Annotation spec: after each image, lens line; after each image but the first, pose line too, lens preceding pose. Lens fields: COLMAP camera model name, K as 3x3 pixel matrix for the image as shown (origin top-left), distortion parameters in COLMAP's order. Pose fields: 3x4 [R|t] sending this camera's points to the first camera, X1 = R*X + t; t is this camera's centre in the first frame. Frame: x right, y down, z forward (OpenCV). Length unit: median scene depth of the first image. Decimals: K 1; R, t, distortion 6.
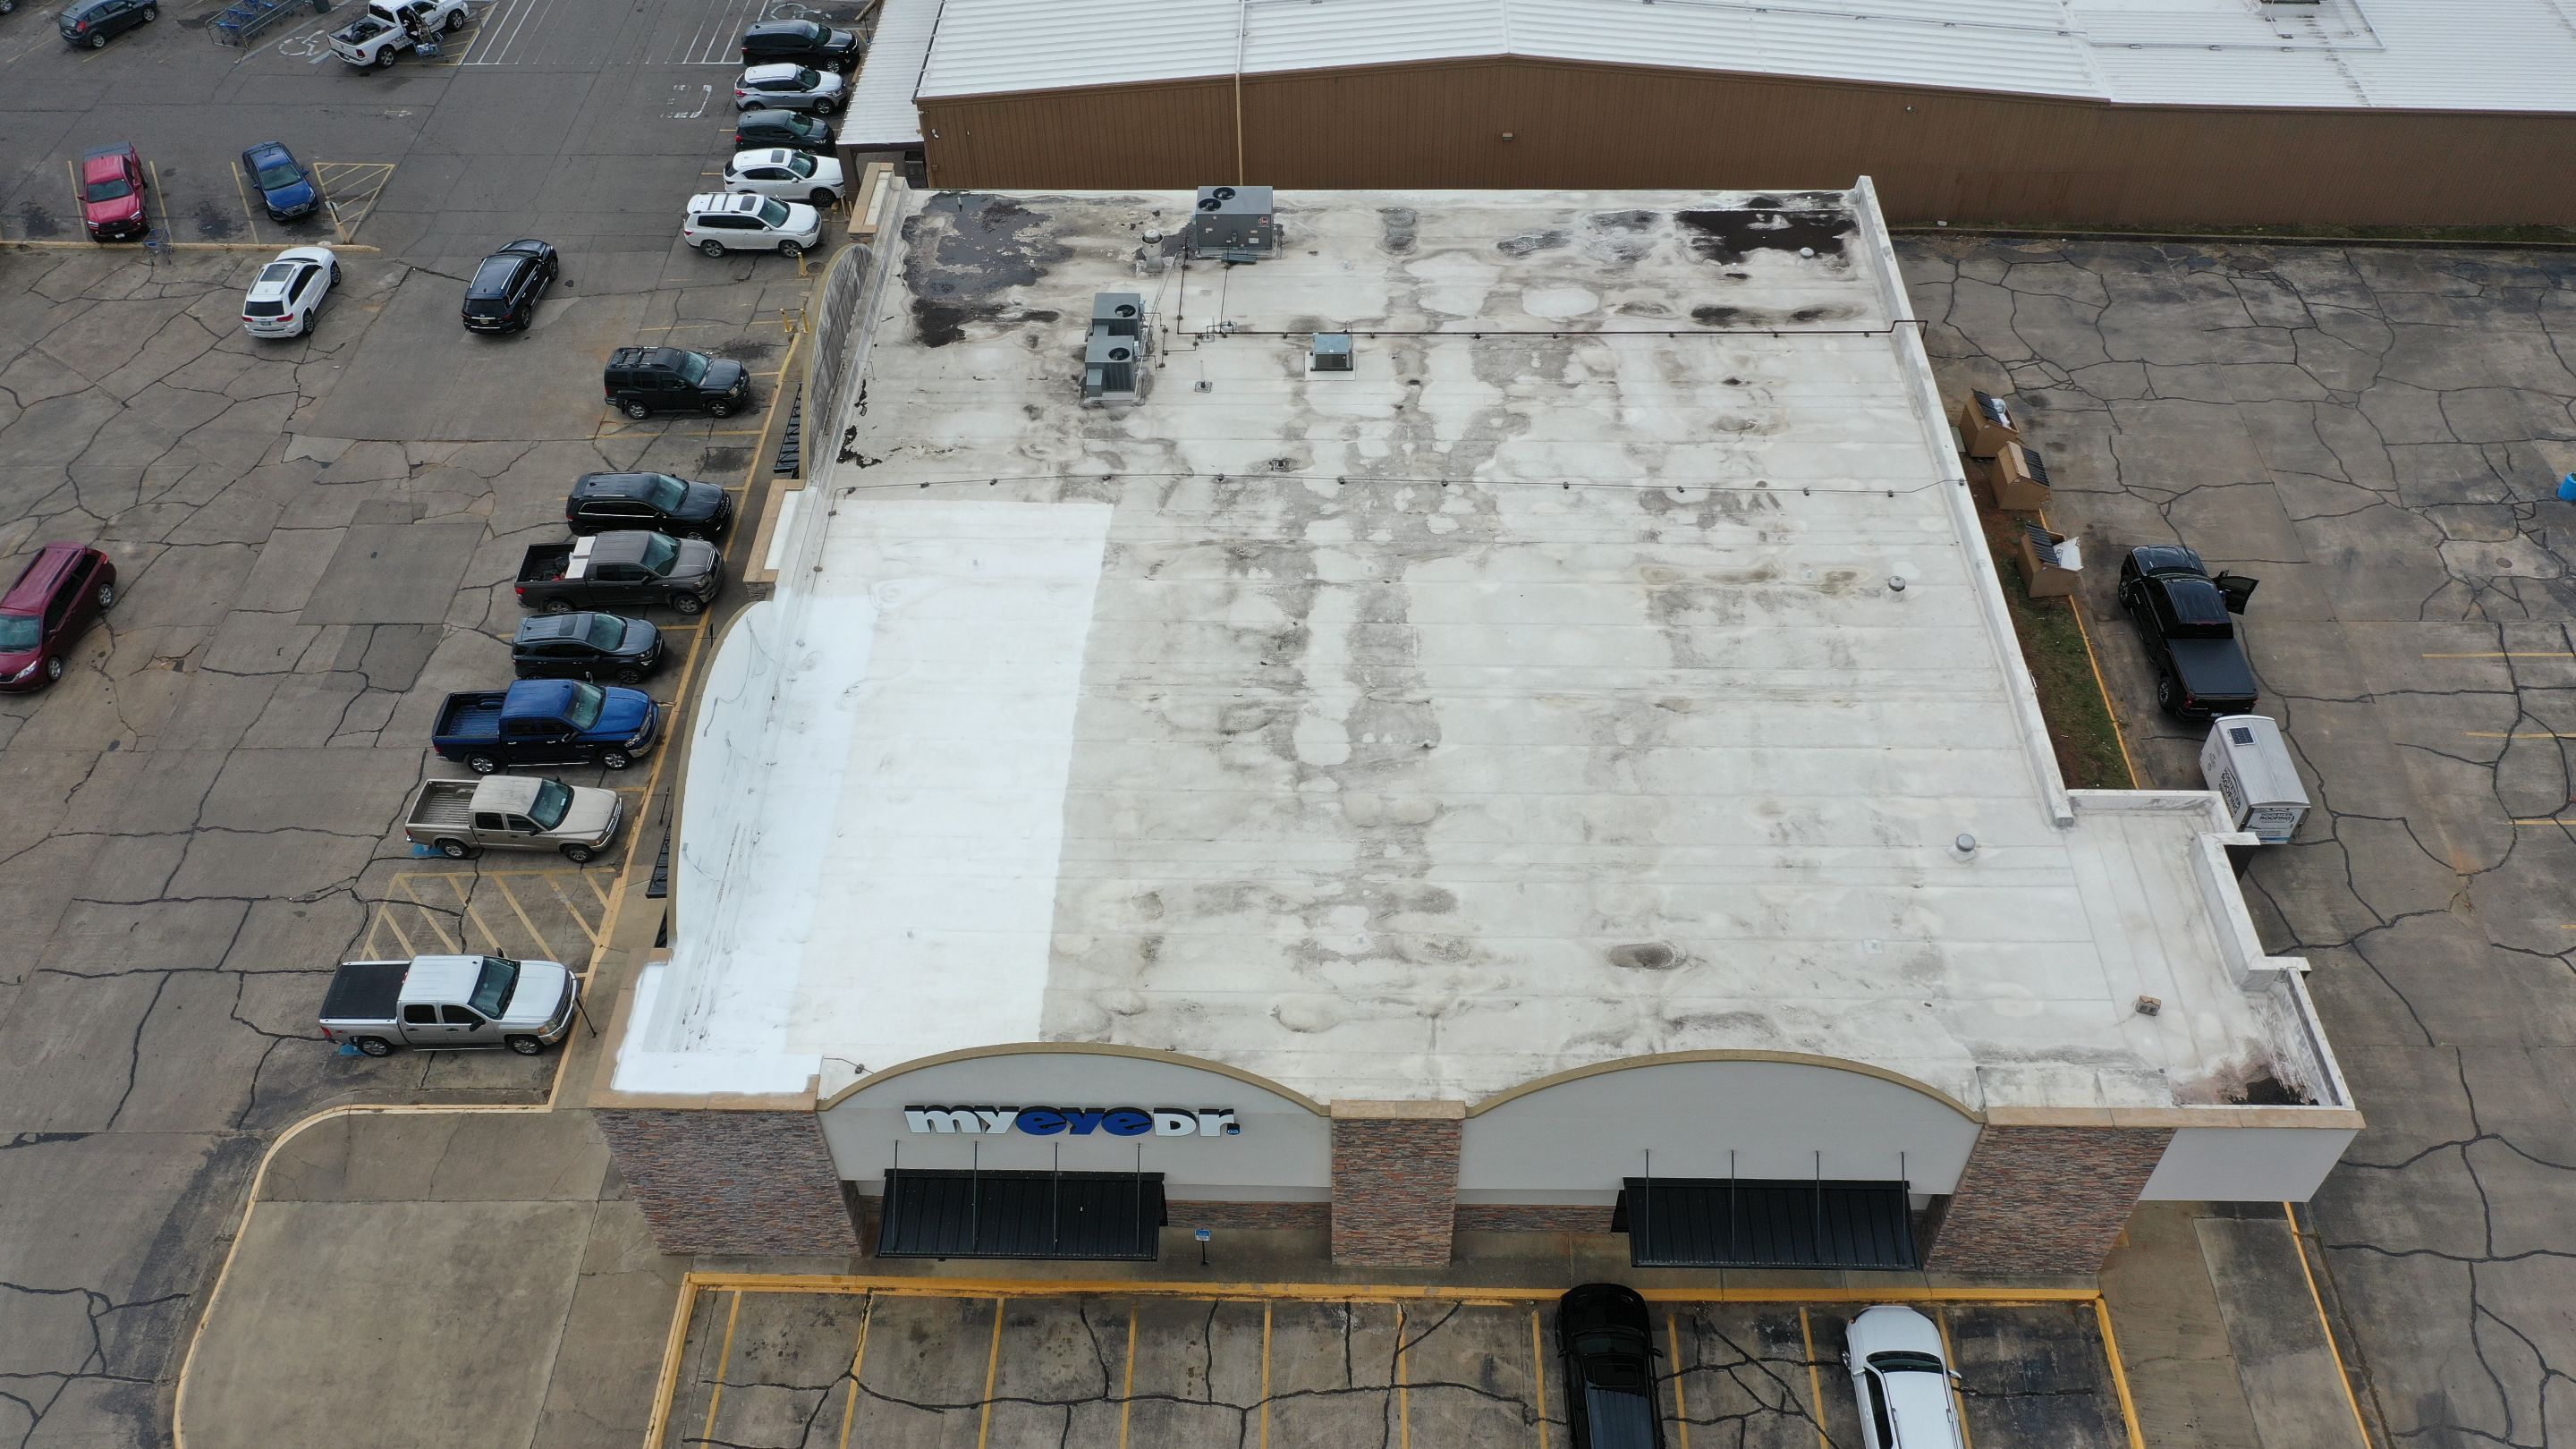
lens RADIAL K [[2028.0, 0, 1285.7], [0, 2028.0, 708.0], [0, 0, 1]] dist [-0.006444, -0.000236]
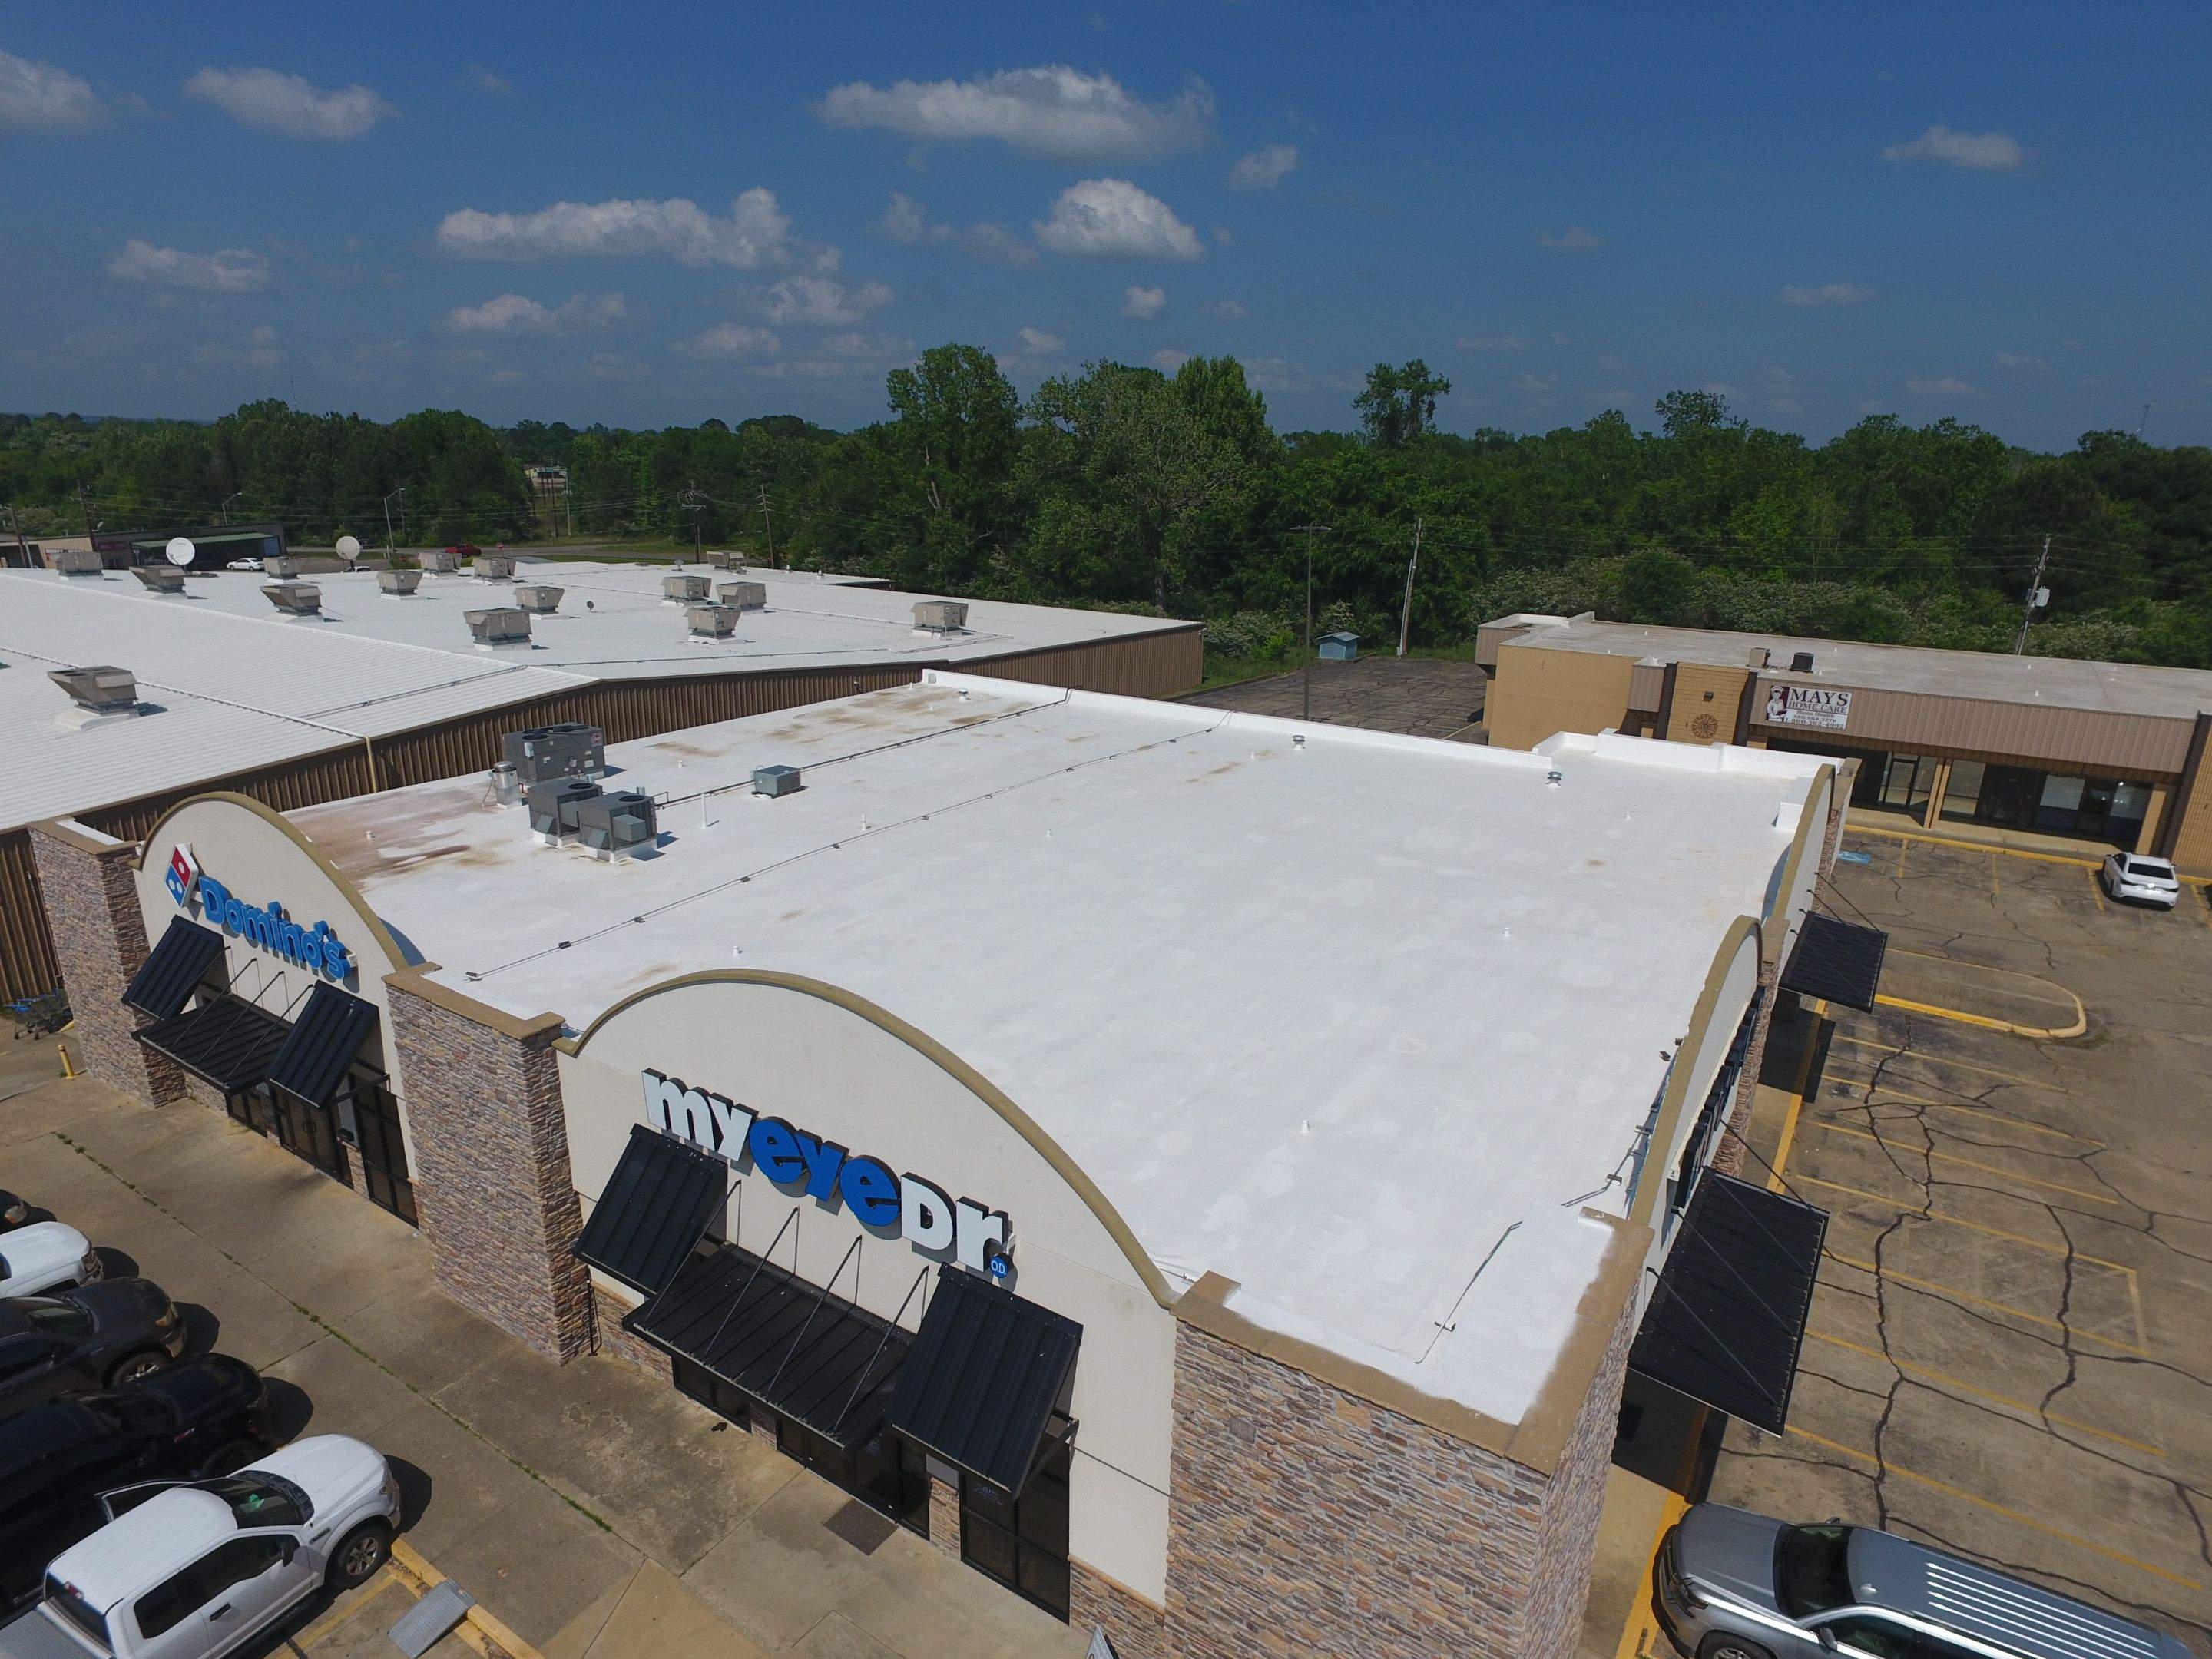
lens RADIAL K [[1283.6, 0, 1094.2], [0, 1283.6, 848.1], [0, 0, 1]] dist [-0.012137, 0.014899]
pose [[0.536939, -0.225488, 0.812928, -0.444864], [0.595832, 0.783540, -0.176210, 0.059086], [-0.597228, 0.578982, 0.555066, 0.614375]]
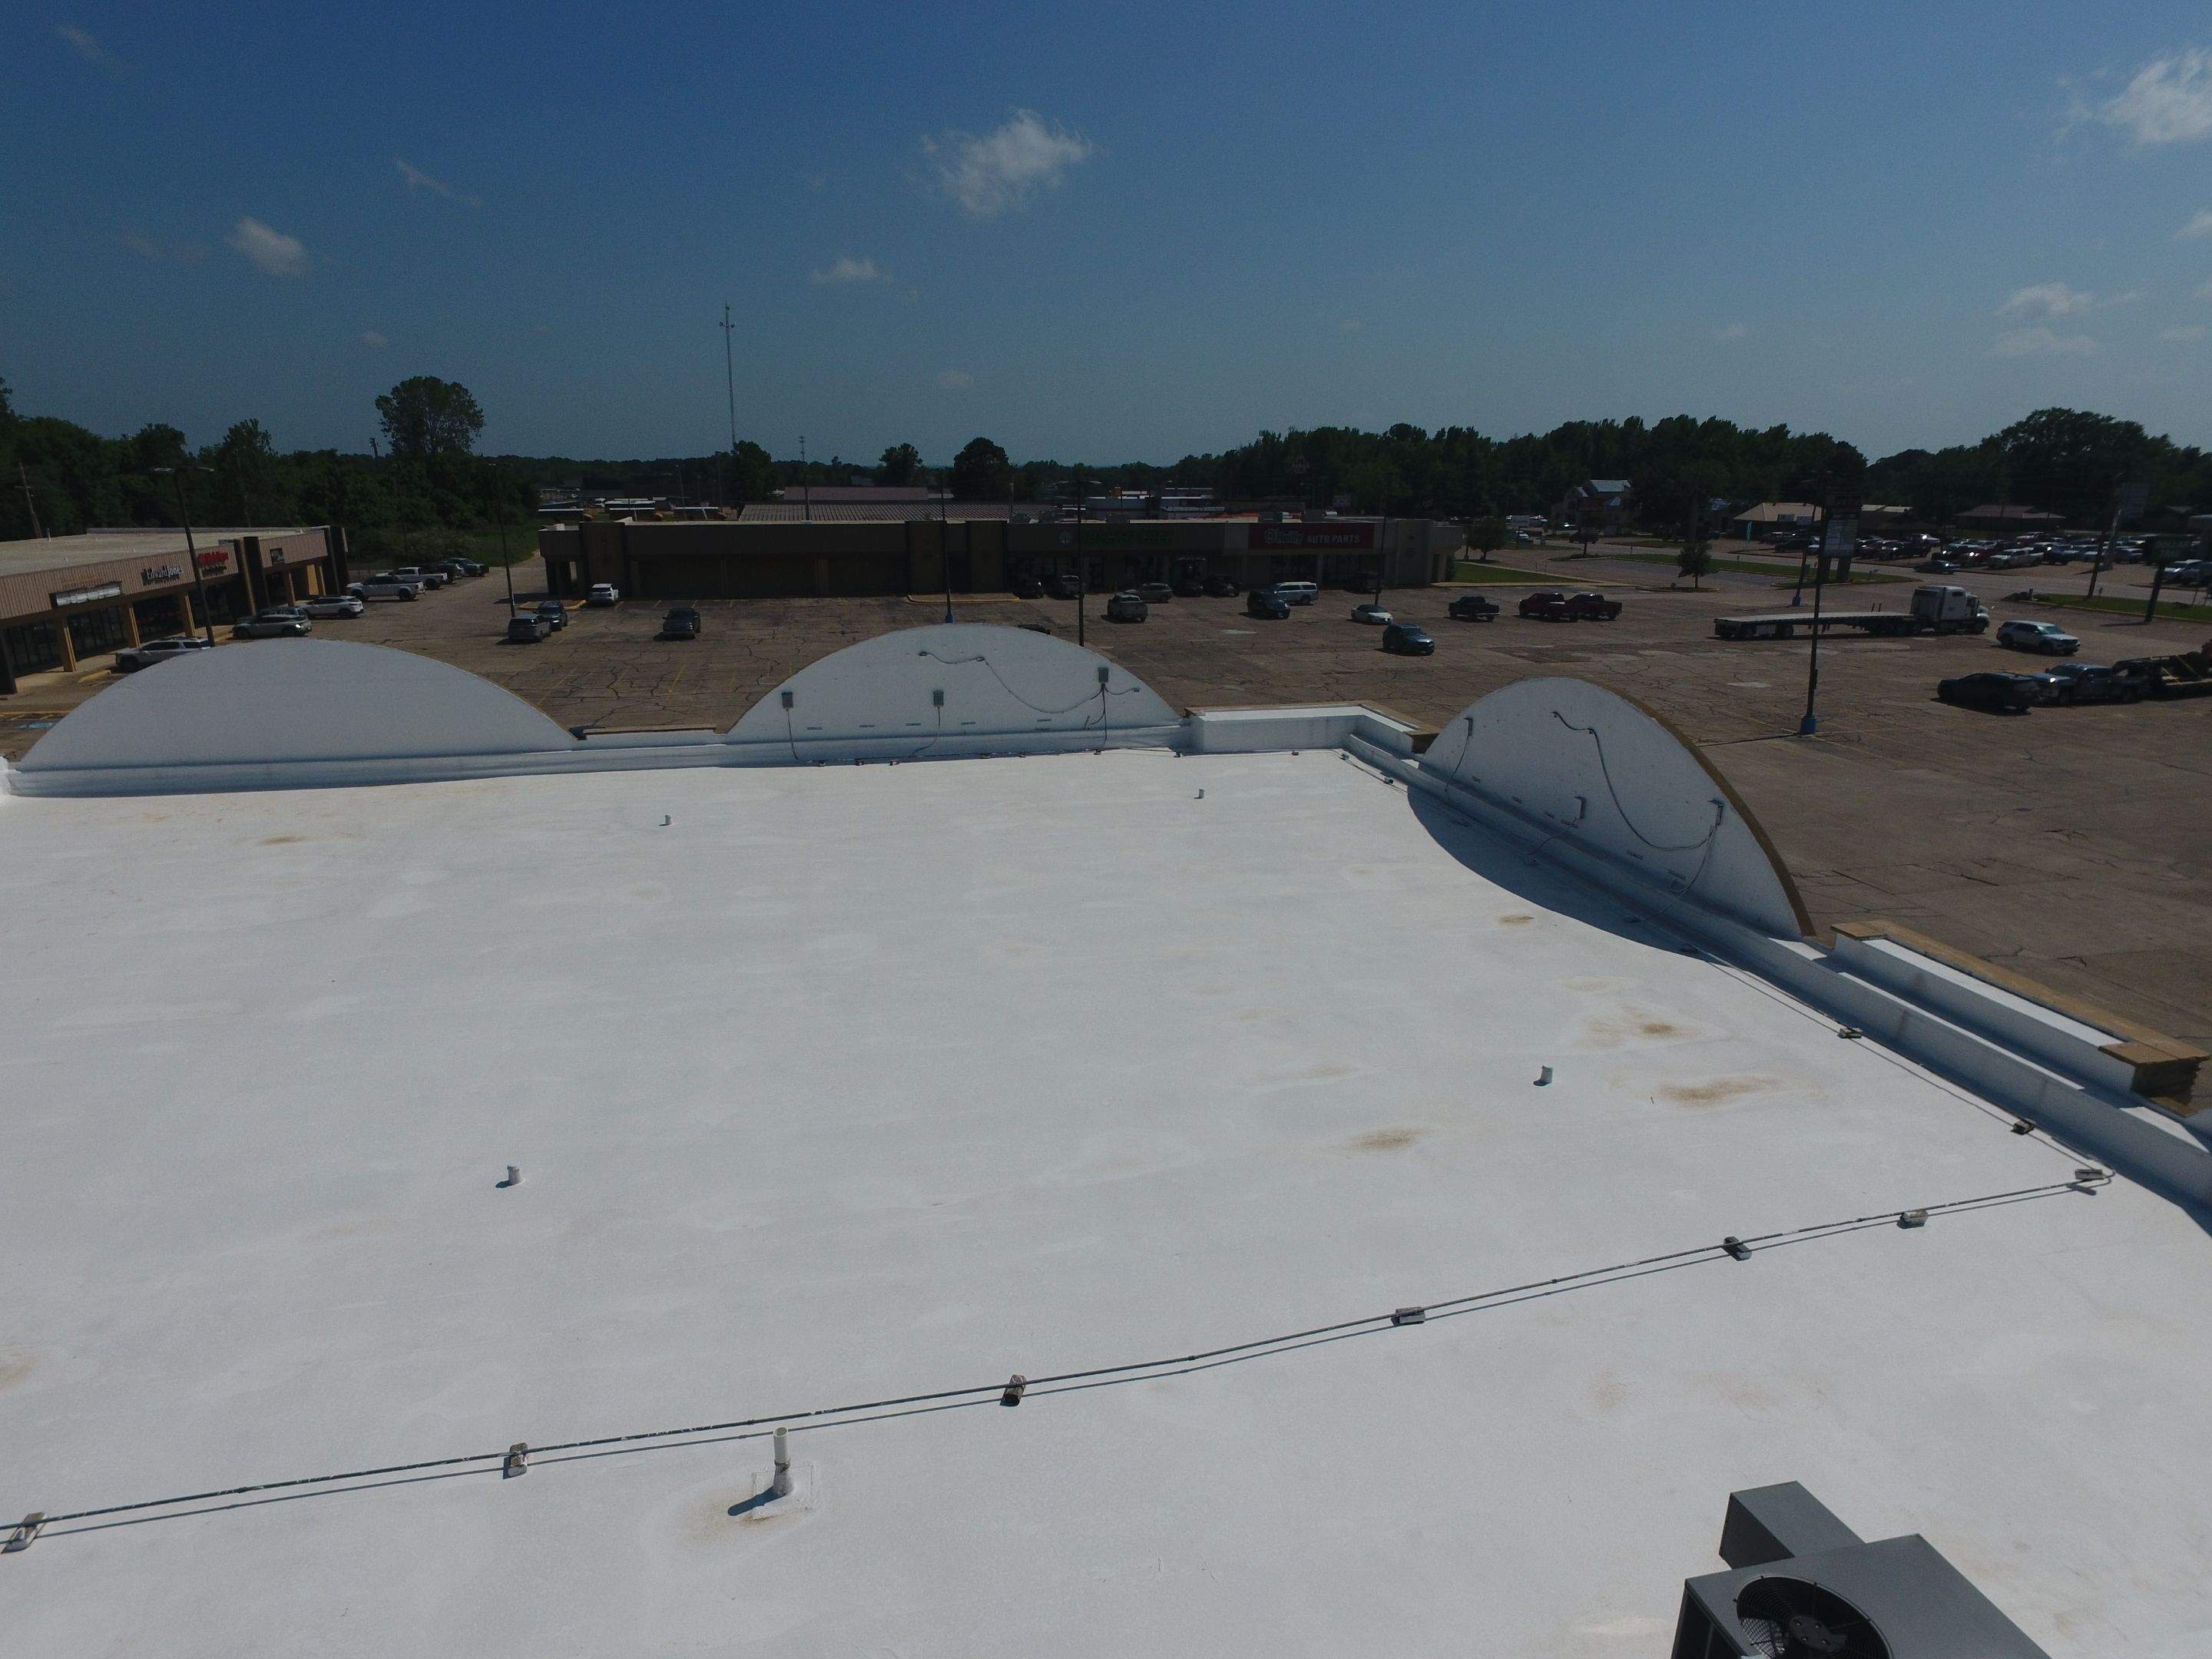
lens RADIAL K [[1280.4, 0, 1092.7], [0, 1280.4, 855.3], [0, 0, 1]] dist [-0.007030, 0.007908]
pose [[-0.970813, 0.080917, -0.225776, -0.009165], [-0.167015, 0.447526, 0.878537, -0.291981], [0.172129, 0.890603, -0.420949, 1.019316]]
